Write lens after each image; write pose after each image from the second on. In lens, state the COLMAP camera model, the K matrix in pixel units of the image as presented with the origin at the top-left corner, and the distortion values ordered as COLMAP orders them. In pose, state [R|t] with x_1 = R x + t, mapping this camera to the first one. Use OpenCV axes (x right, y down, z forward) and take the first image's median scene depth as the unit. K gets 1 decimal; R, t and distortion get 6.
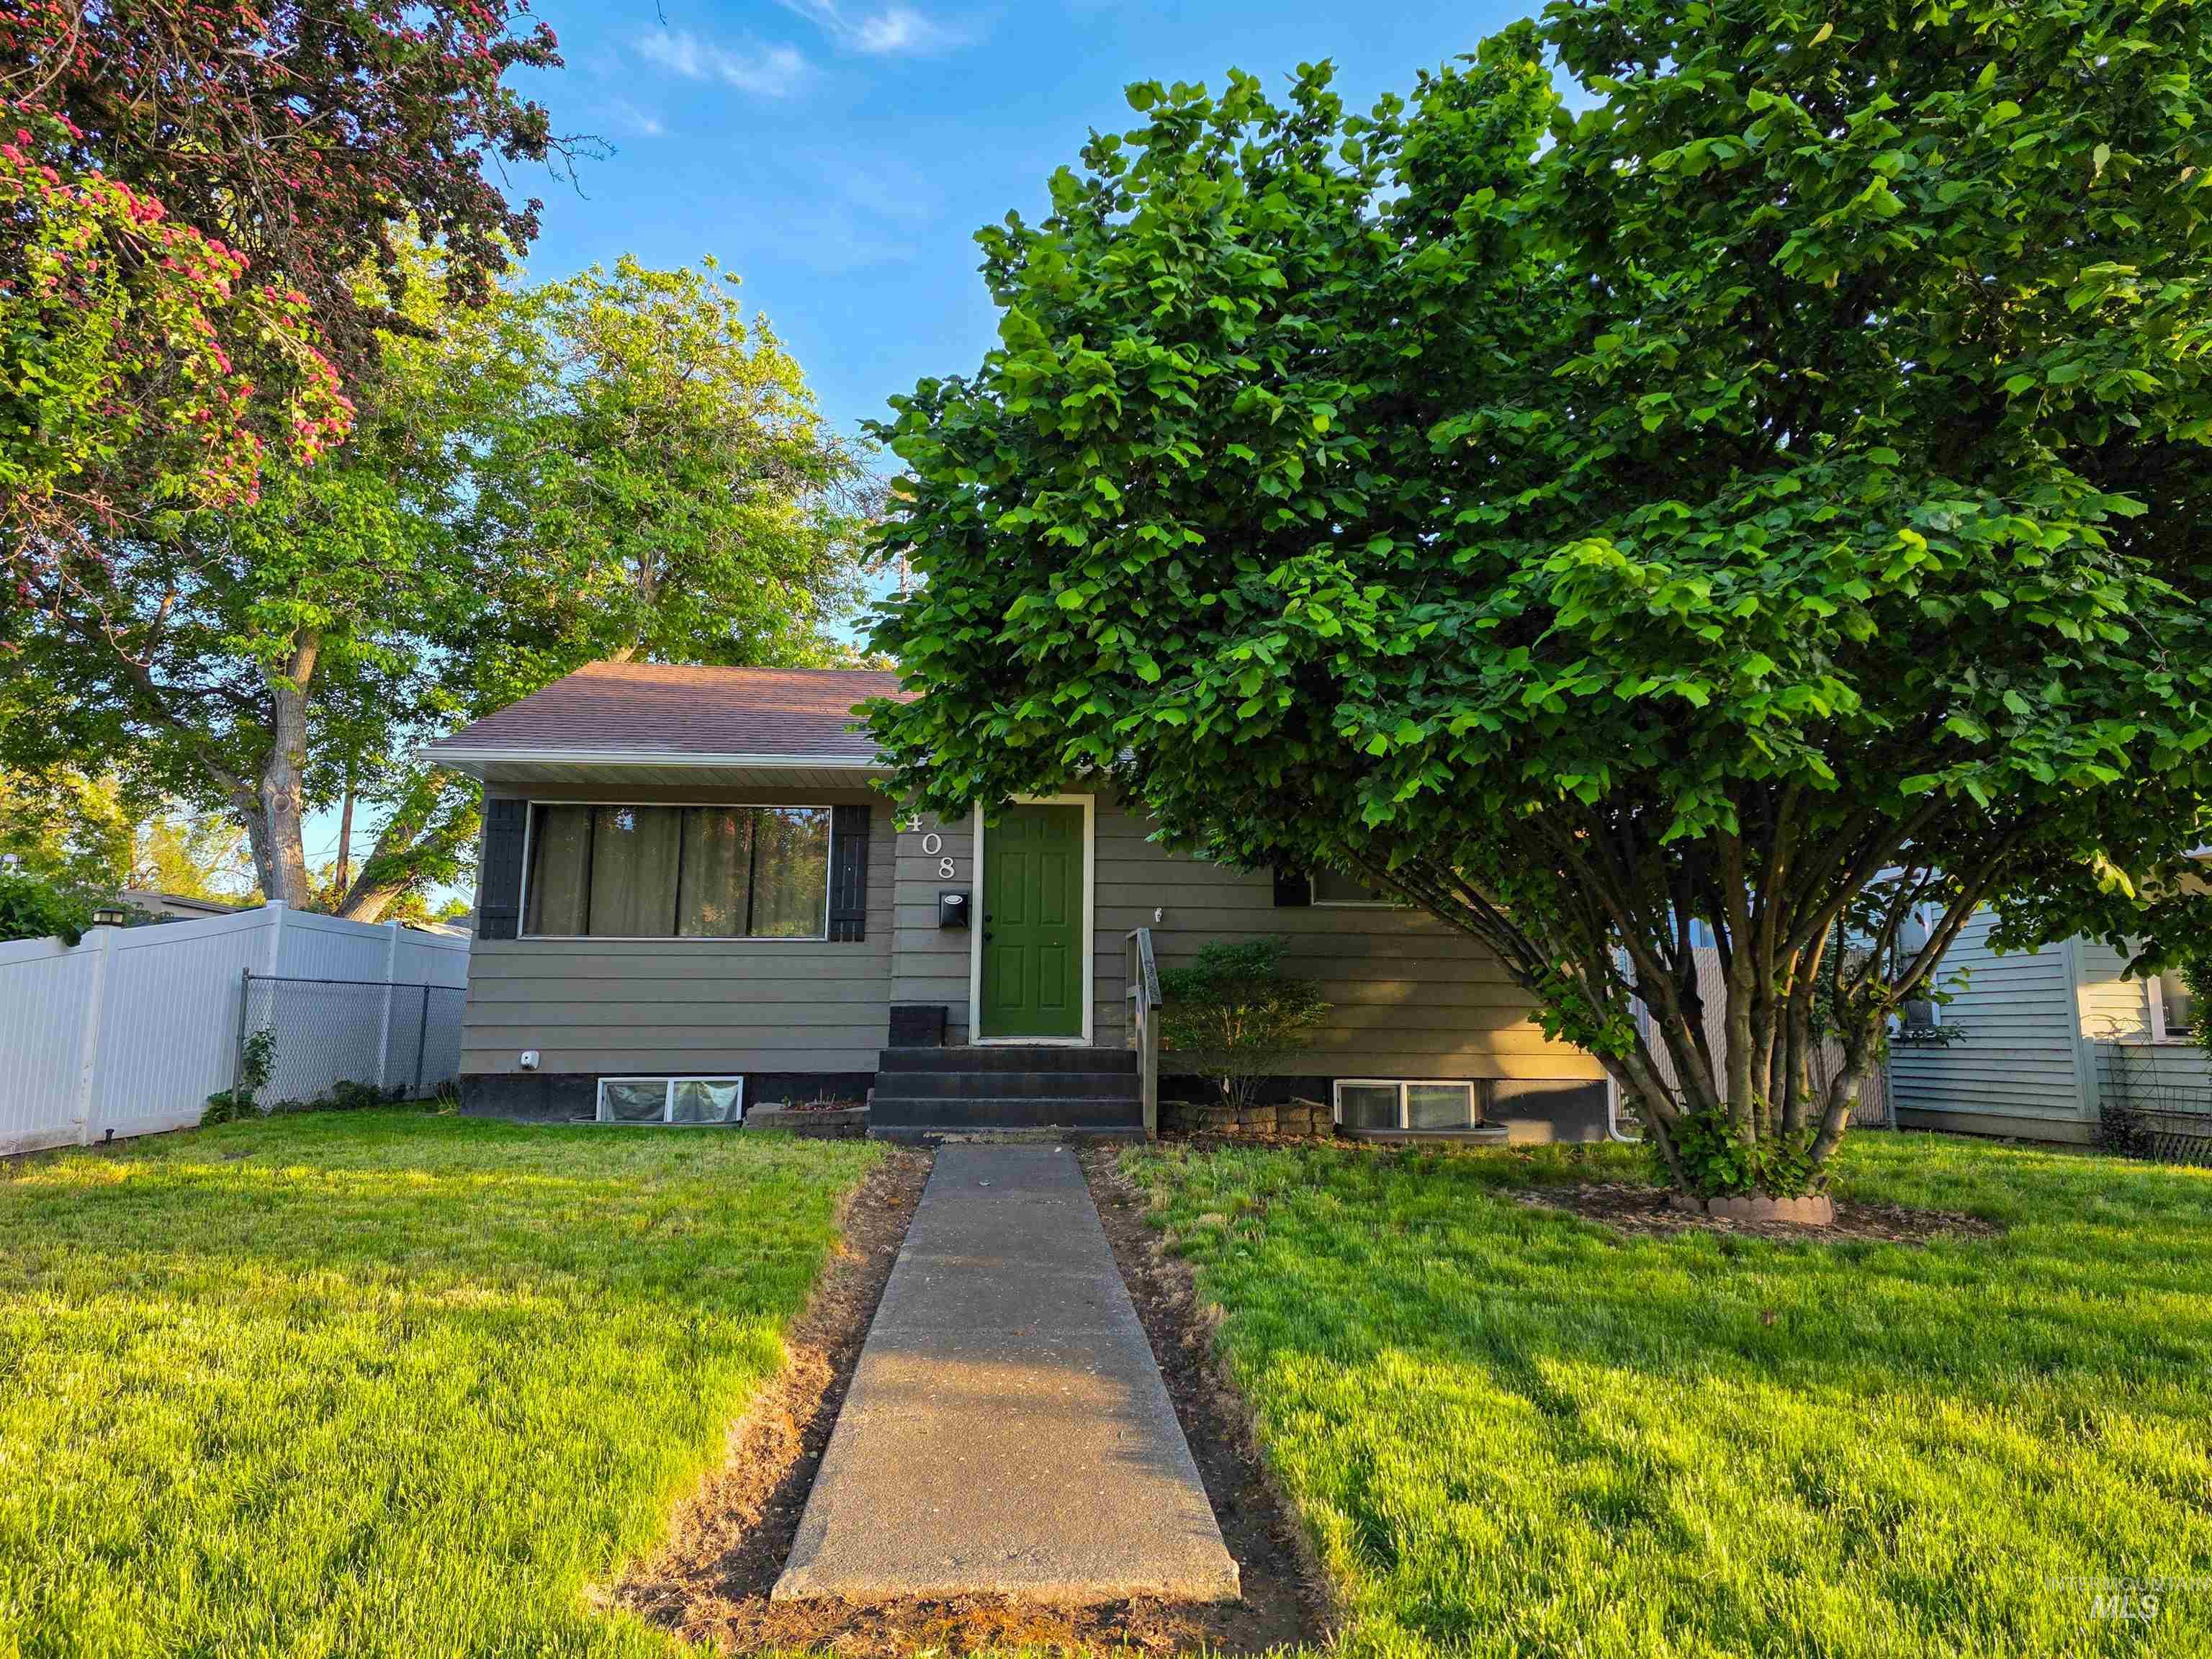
lens RADIAL K [[1494.5, 0, 1116.7], [0, 1494.5, 808.1], [0, 0, 1]] dist [0.121907, -0.143789]
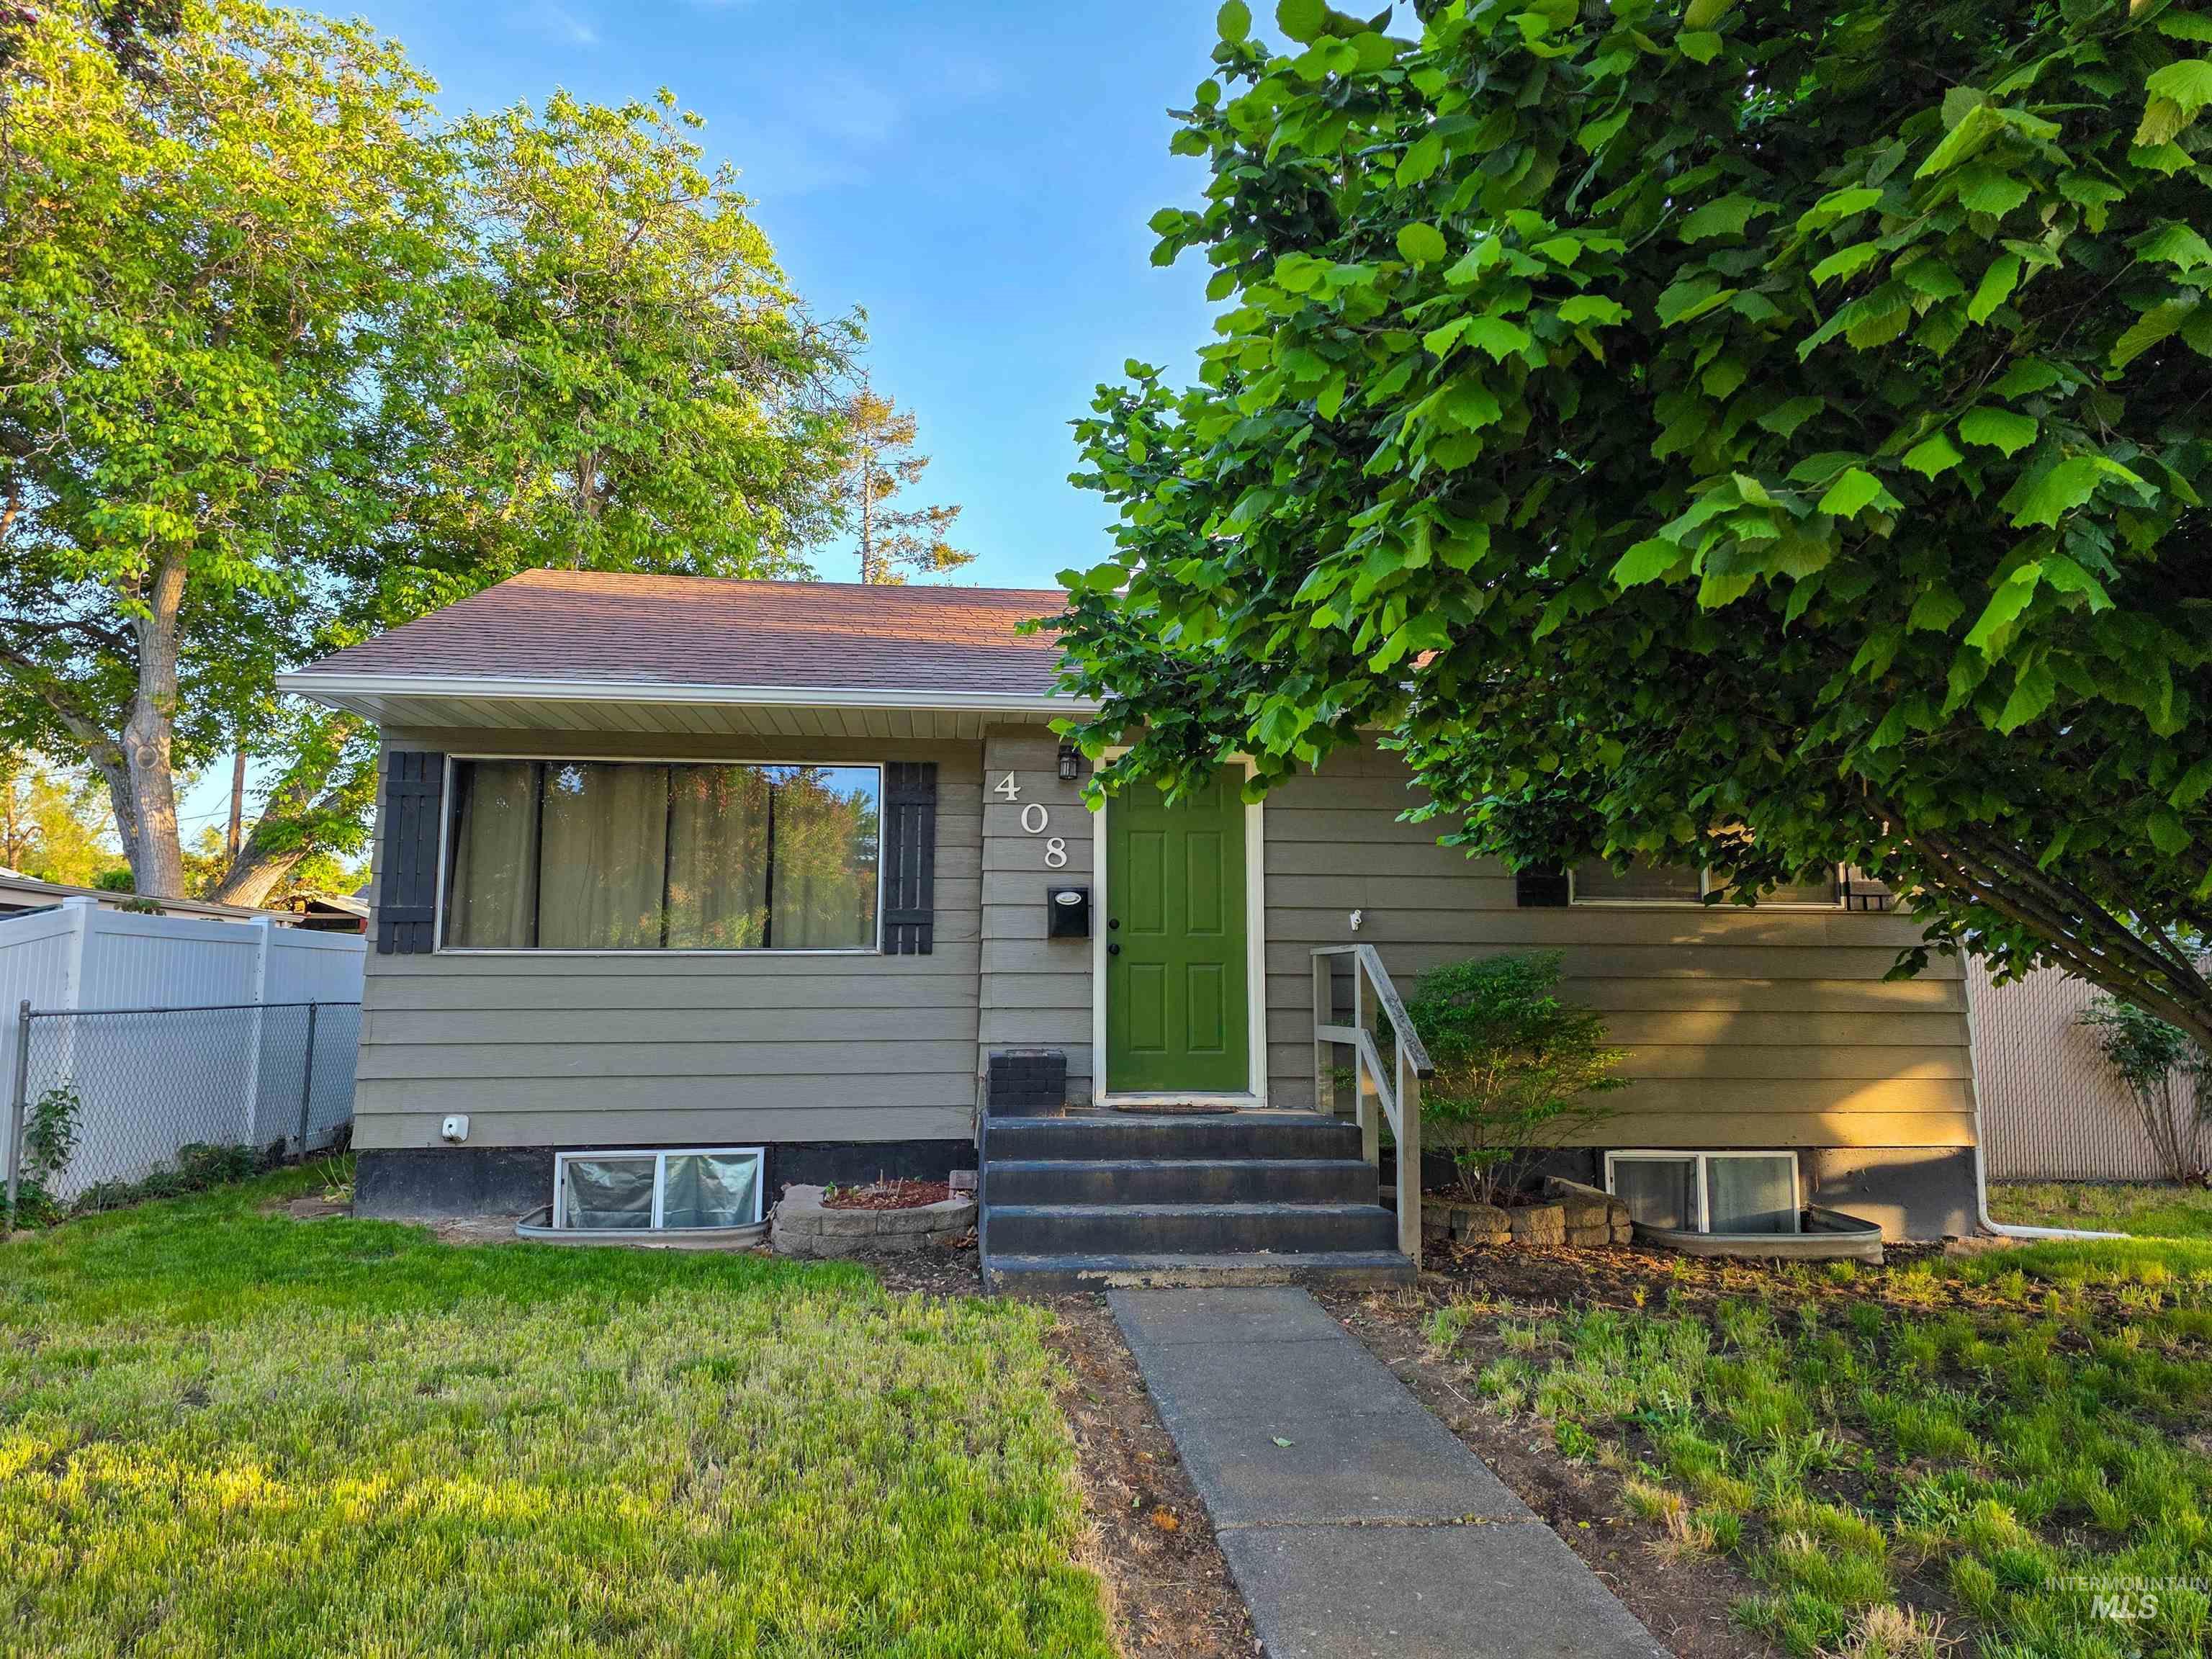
lens RADIAL K [[1466.3, 0, 1106.0], [0, 1466.3, 829.5], [0, 0, 1]] dist [0.082161, -0.080952]
pose [[0.998921, 0.000821, 0.046440, -0.065281], [-0.002793, 0.999096, 0.042422, 0.000077], [-0.046364, -0.042506, 0.998020, 0.169391]]
